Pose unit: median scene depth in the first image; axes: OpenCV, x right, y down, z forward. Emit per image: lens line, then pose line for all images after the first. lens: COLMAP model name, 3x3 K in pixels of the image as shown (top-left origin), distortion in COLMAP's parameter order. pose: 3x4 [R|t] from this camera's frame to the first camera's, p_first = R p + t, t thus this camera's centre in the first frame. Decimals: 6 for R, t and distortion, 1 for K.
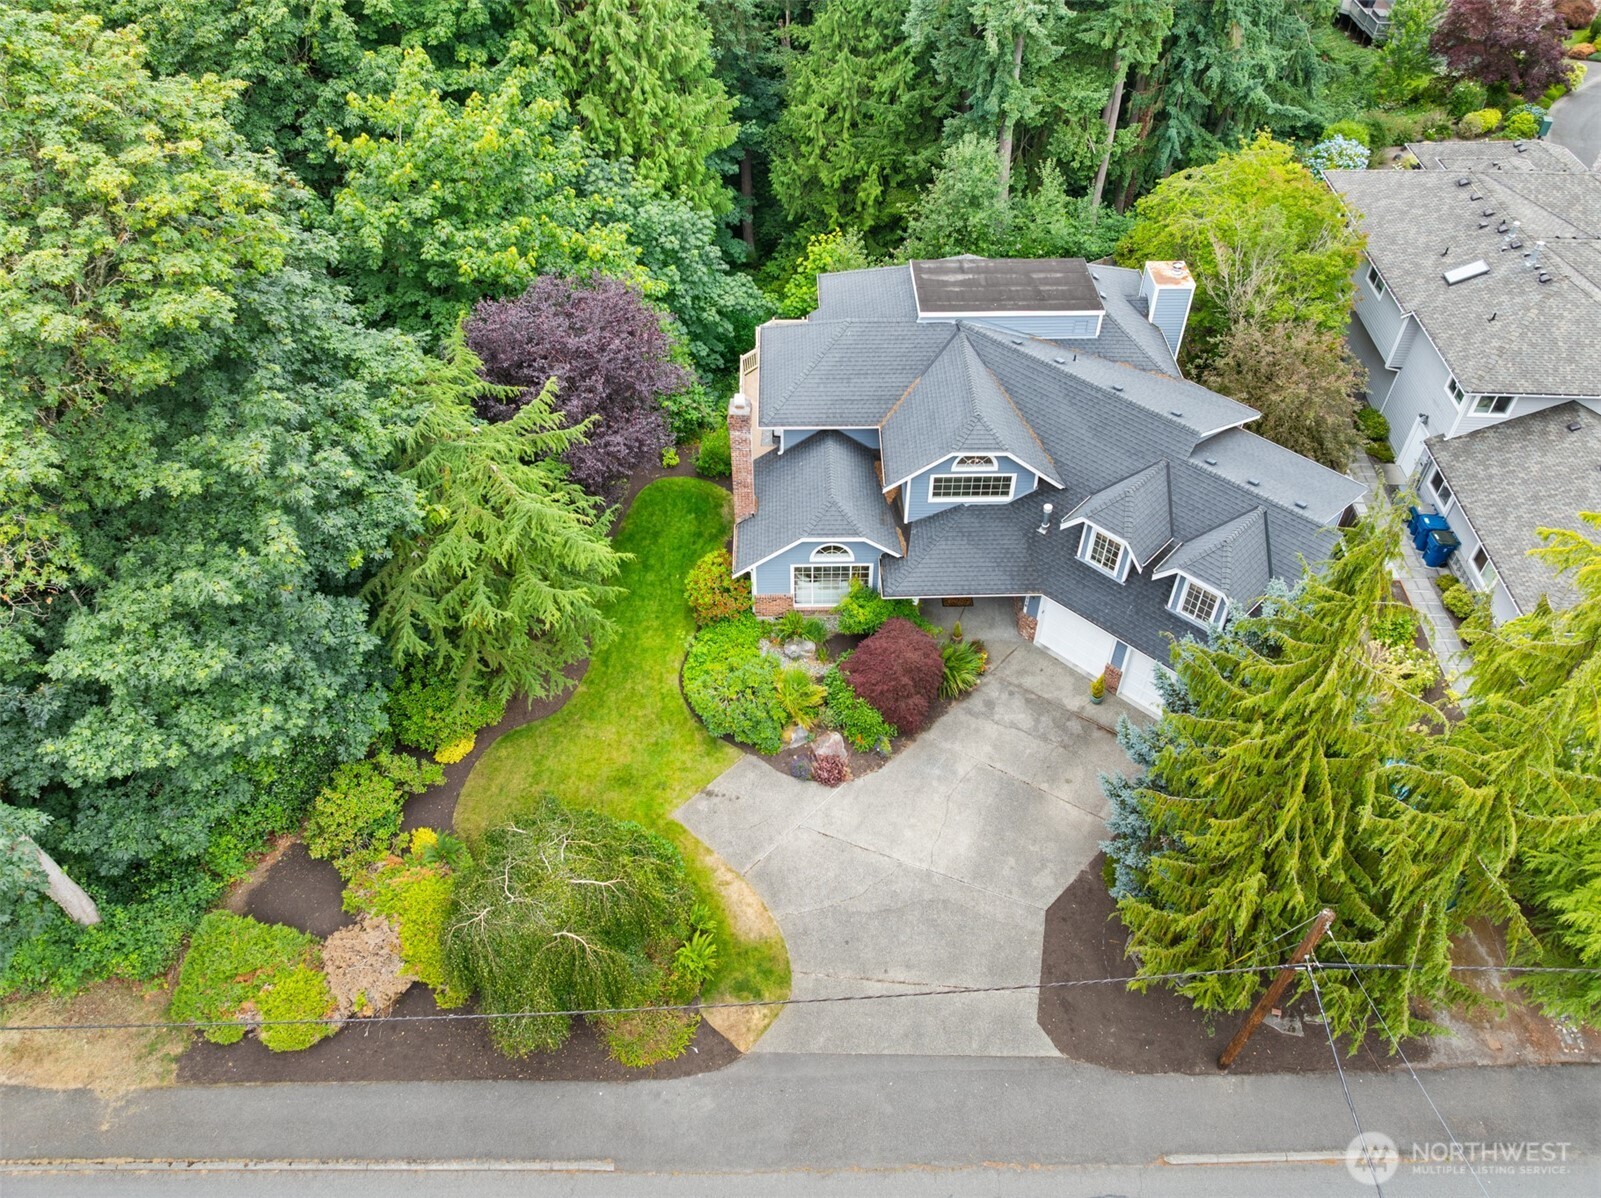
lens RADIAL K [[1127.4, 0, 803.4], [0, 1127.4, 550.3], [0, 0, 1]] dist [-0.034187, -0.003367]
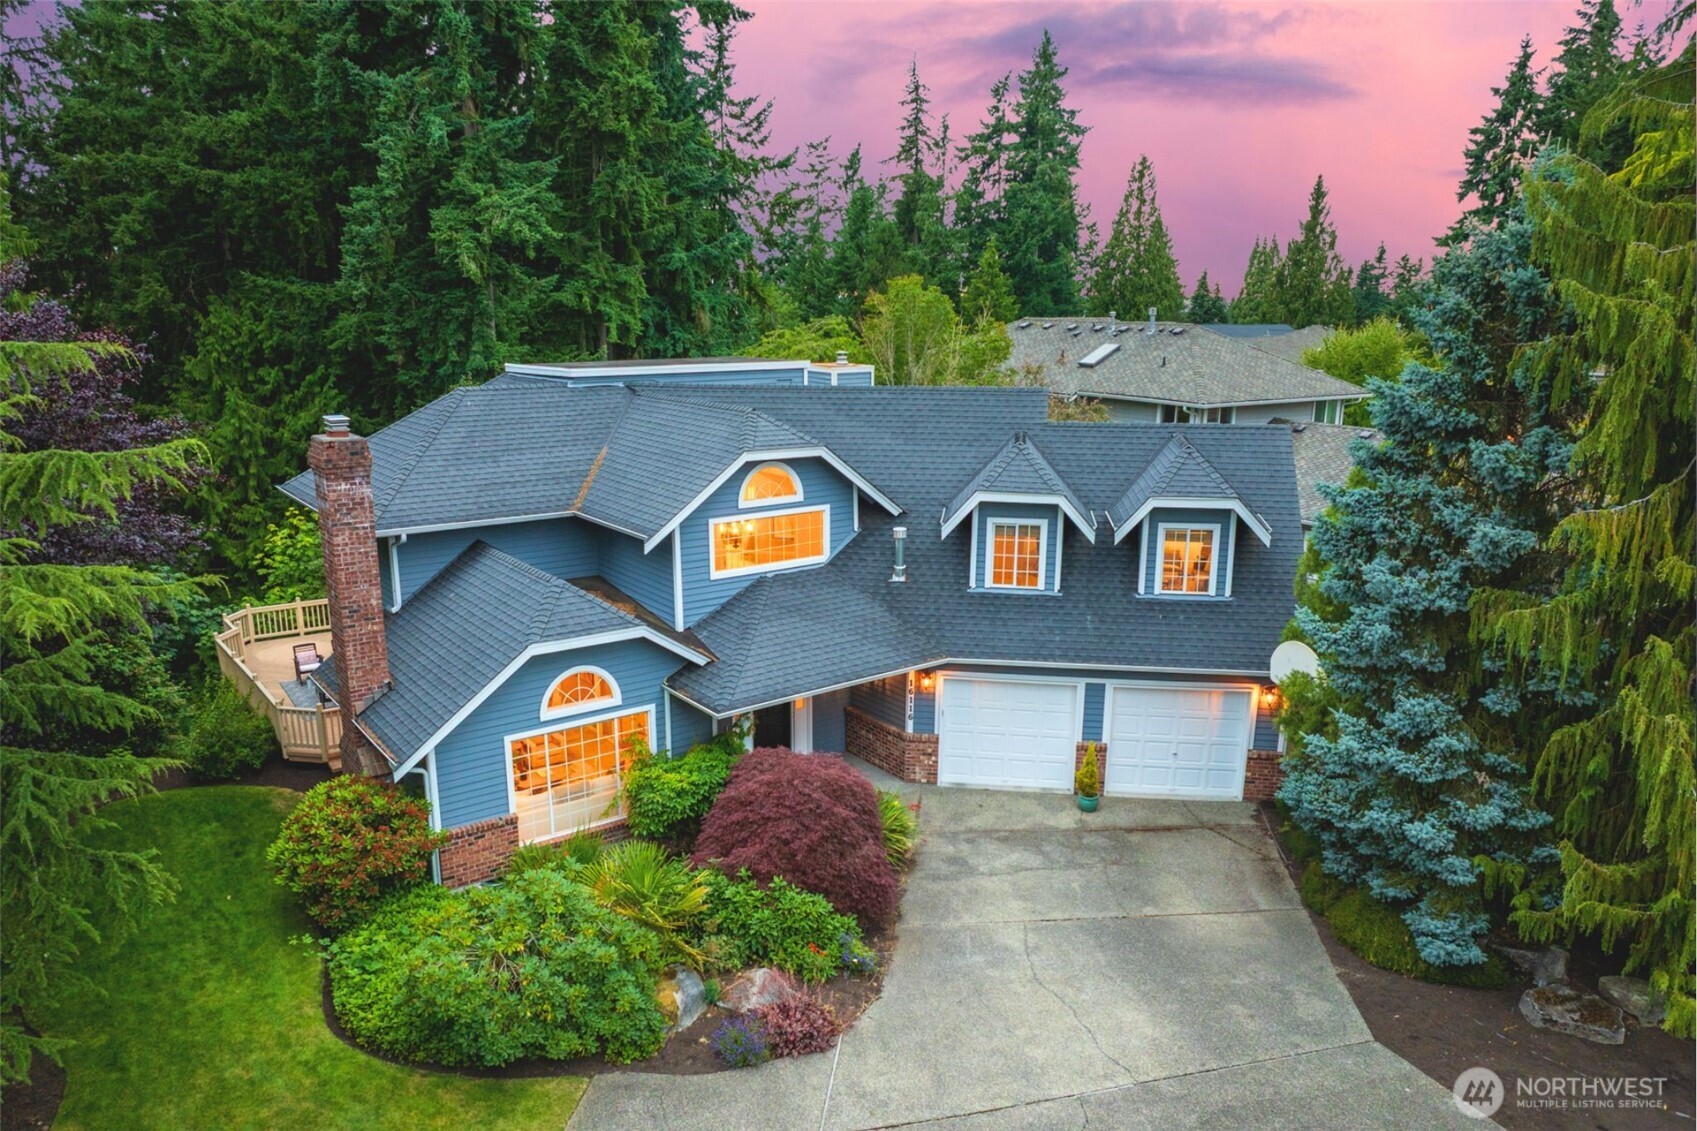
lens RADIAL K [[1206.0, 0, 853.3], [0, 1206.0, 573.9], [0, 0, 1]] dist [-0.033259, -0.001176]
pose [[0.809504, -0.138130, 0.570634, -0.192558], [0.399573, 0.841732, -0.363083, 0.221036], [-0.430168, 0.521927, 0.736579, 0.551839]]
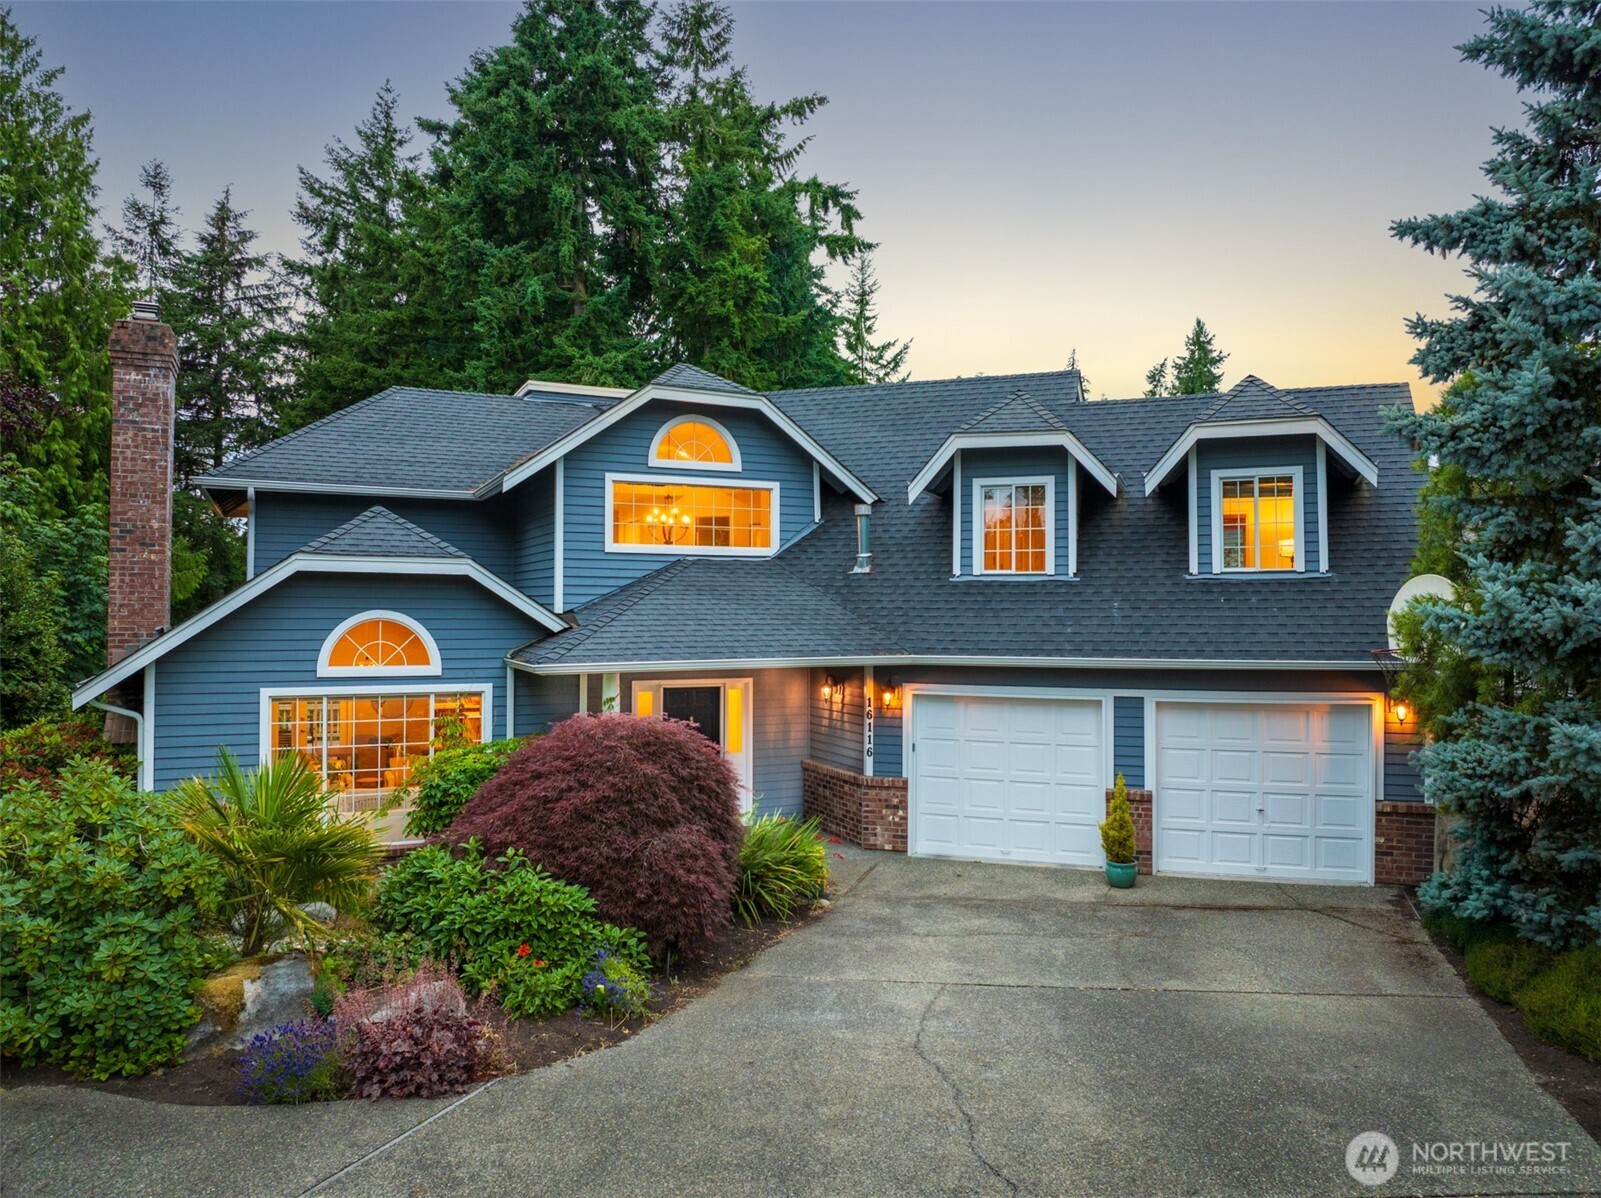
lens RADIAL K [[1127.4, 0, 803.4], [0, 1127.4, 550.3], [0, 0, 1]] dist [-0.034187, -0.003367]
pose [[0.914520, 0.013716, 0.404308, 0.002487], [0.279361, 0.701441, -0.655696, 0.289634], [-0.292592, 0.712595, 0.637651, 0.741695]]
